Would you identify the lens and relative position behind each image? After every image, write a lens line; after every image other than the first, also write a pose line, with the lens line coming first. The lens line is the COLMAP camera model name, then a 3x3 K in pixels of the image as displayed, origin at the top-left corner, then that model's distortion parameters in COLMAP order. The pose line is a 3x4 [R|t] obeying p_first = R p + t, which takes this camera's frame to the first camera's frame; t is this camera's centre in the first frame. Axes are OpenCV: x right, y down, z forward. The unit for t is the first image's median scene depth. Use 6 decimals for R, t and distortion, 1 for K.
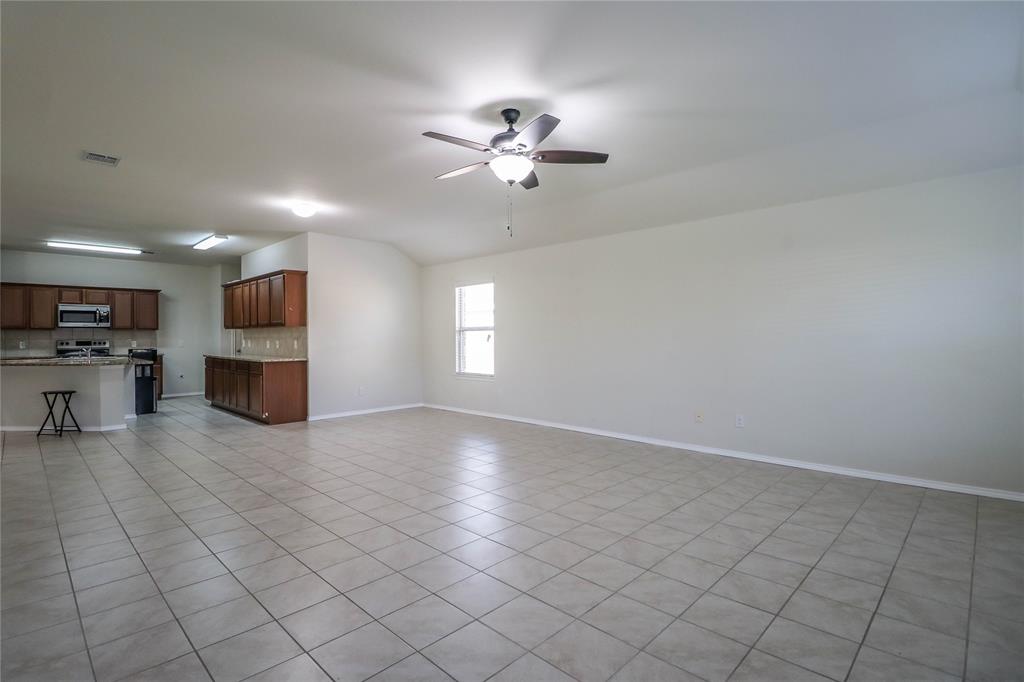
lens RADIAL K [[490.9, 0, 508.6], [0, 490.9, 337.6], [0, 0, 1]] dist [-0.000949, -0.014884]
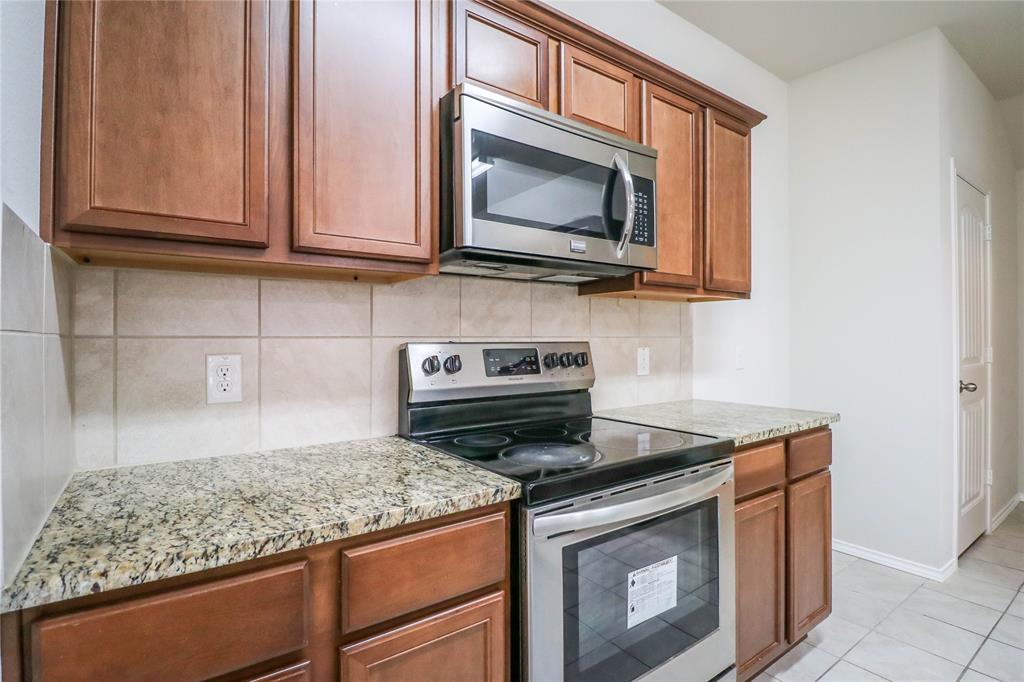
lens RADIAL K [[490.9, 0, 508.6], [0, 490.9, 337.6], [0, 0, 1]] dist [-0.000949, -0.014884]
pose [[0.983435, 0.002139, -0.181247, -0.879106], [-0.002163, 0.999998, 0.000067, 0.002795], [0.181247, 0.000326, 0.983438, 0.854092]]
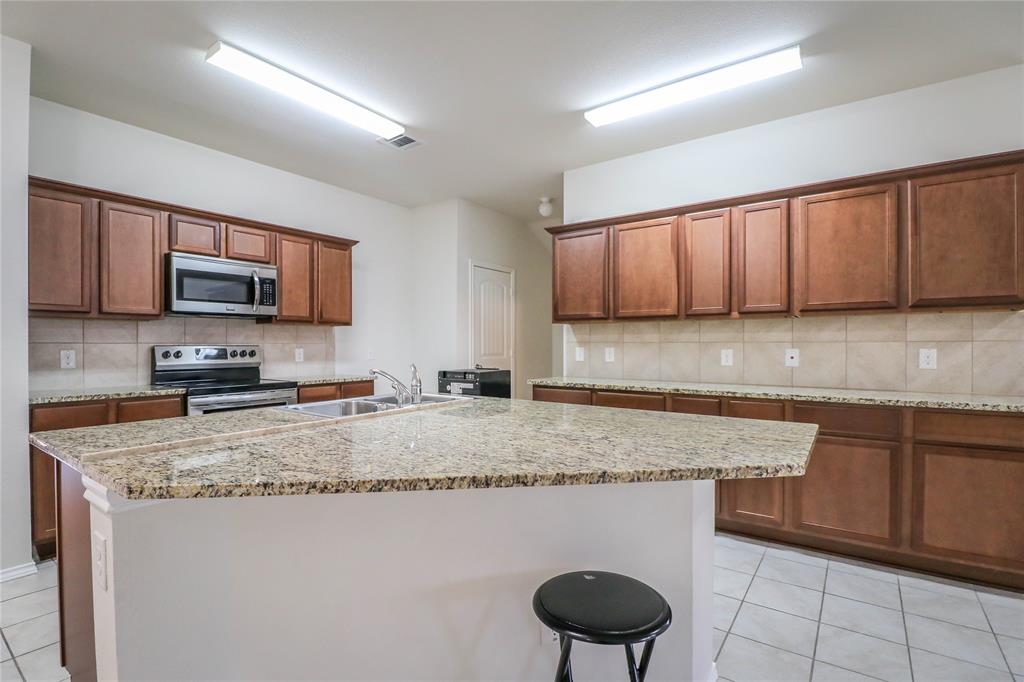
lens RADIAL K [[473.6, 0, 503.6], [0, 473.6, 347.3], [0, 0, 1]] dist [-0.000949, -0.014163]
pose [[0.990205, 0.002324, 0.139598, -0.711231], [-0.003026, 0.999984, 0.004816, 0.003378], [-0.139585, -0.005191, 0.990197, 0.585020]]
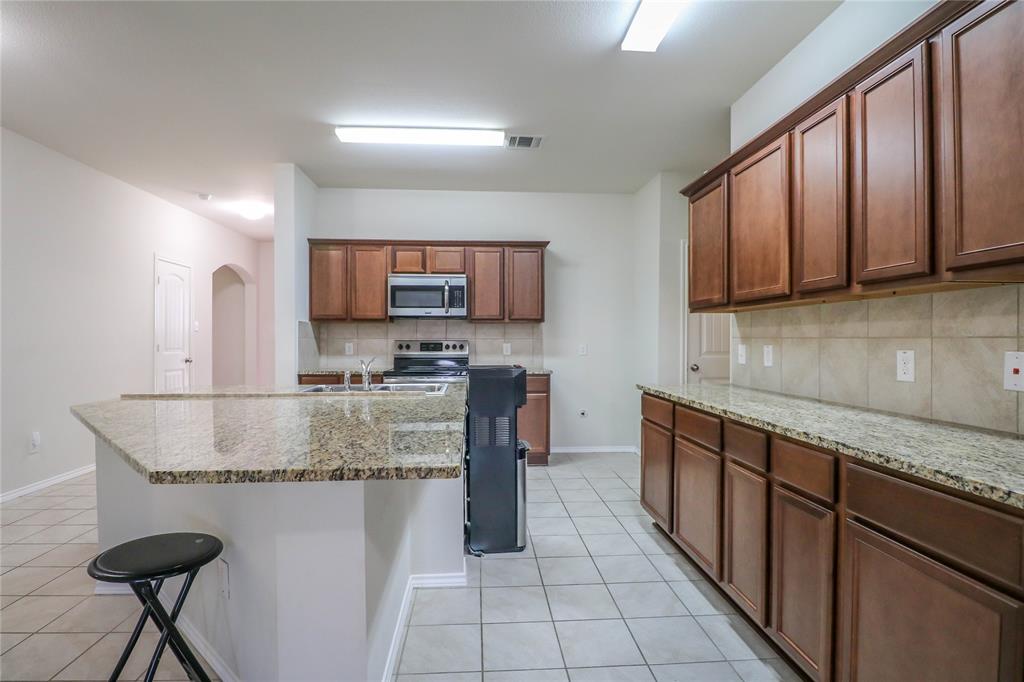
lens RADIAL K [[490.9, 0, 508.6], [0, 490.9, 337.6], [0, 0, 1]] dist [-0.000949, -0.014884]
pose [[0.744809, 0.002718, -0.667272, -0.455813], [-0.005124, 0.999986, -0.001646, 0.001860], [0.667258, 0.004645, 0.744812, 0.671709]]
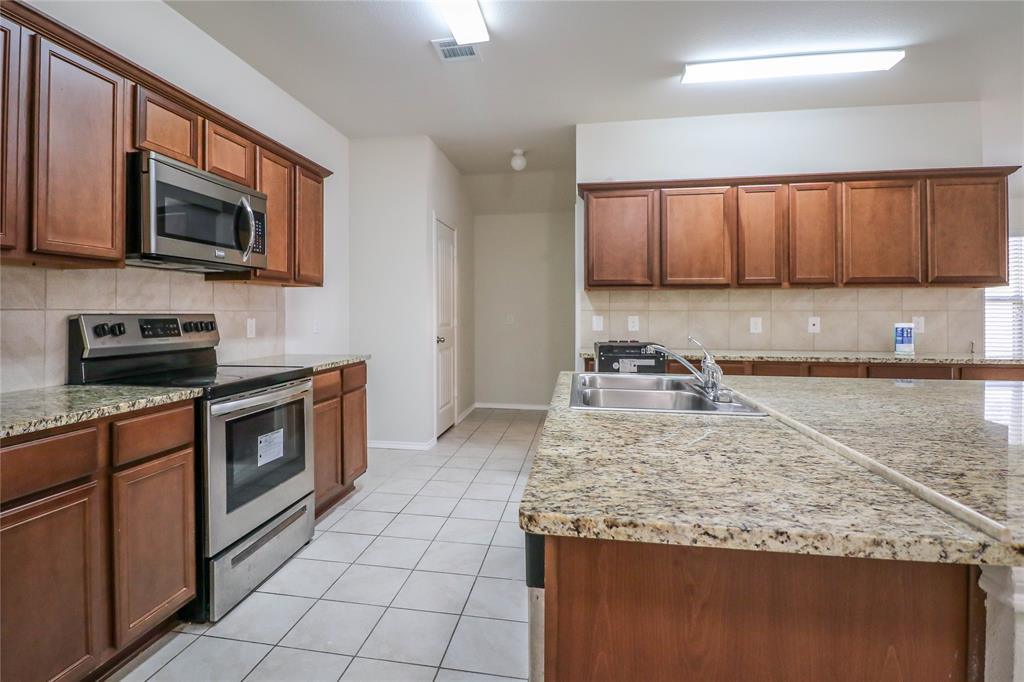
lens RADIAL K [[498.0, 0, 489.0], [0, 498.0, 312.3], [0, 0, 1]] dist [0.000680, -0.015296]
pose [[0.831538, 0.004581, 0.555449, -0.914014], [-0.003263, 0.999989, -0.003362, 0.004007], [-0.555458, 0.000983, 0.831544, 0.716686]]
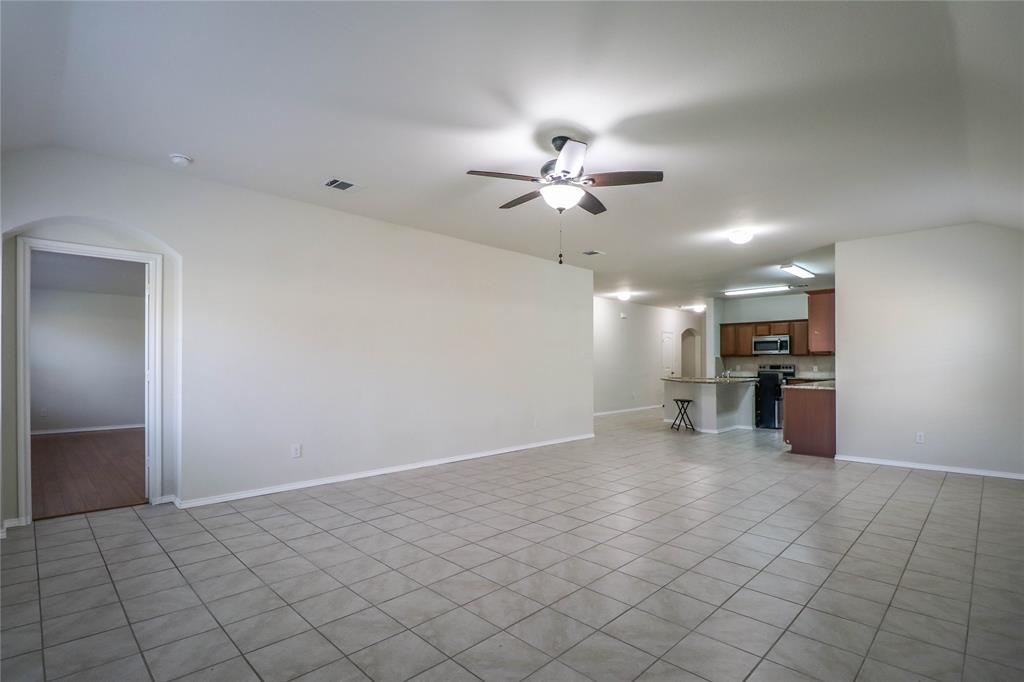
lens RADIAL K [[493.9, 0, 505.4], [0, 493.9, 364.2], [0, 0, 1]] dist [-0.001237, -0.000361]
pose [[-0.017726, 0.007176, -0.999817, 0.401161], [-0.002218, 0.999971, 0.007217, -0.003805], [0.999840, 0.002346, -0.017710, 0.356098]]
